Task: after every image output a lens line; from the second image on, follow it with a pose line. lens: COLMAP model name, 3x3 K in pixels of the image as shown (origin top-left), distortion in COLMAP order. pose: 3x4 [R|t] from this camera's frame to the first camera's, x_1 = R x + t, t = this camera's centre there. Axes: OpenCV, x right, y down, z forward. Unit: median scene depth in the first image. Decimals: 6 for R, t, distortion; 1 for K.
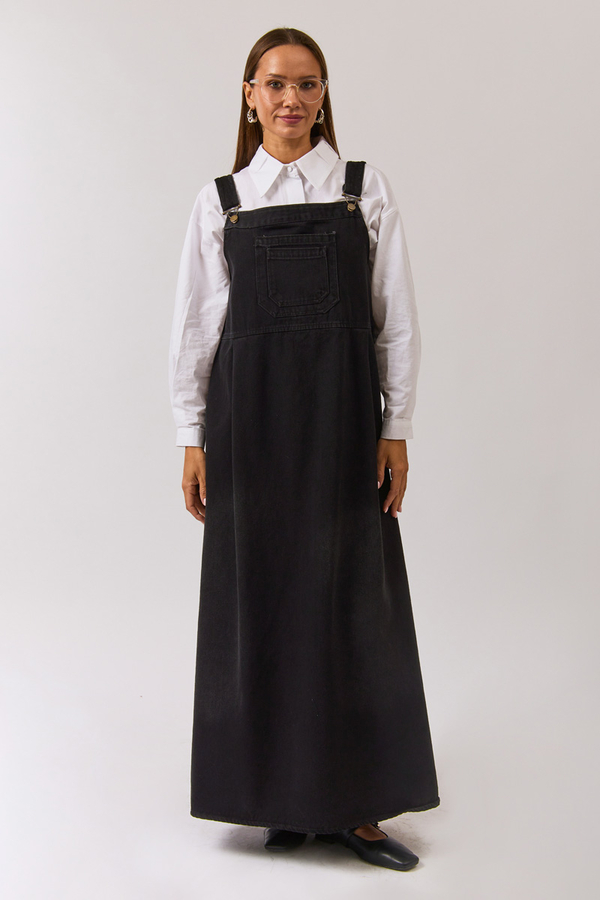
lens RADIAL K [[1784.3, 0, 300.0], [0, 1784.3, 450.0], [0, 0, 1]] dist [0.205678, -0.023319]
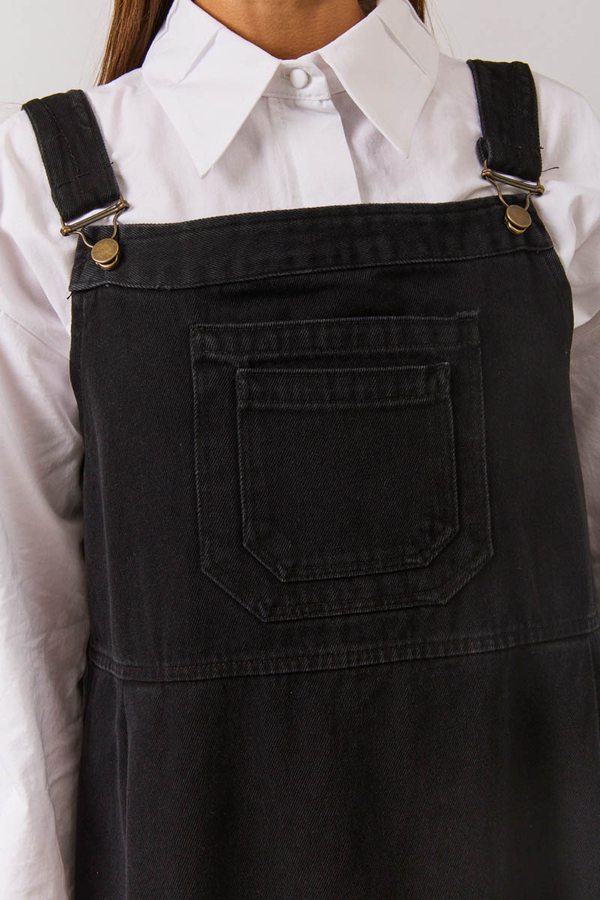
lens RADIAL K [[1784.3, 0, 300.0], [0, 1784.3, 450.0], [0, 0, 1]] dist [0.205678, -0.023319]
pose [[0.987906, -0.002595, 0.155033, -0.050636], [-0.001698, 0.999619, 0.027551, -0.107565], [-0.155045, -0.027481, 0.987525, 0.730083]]
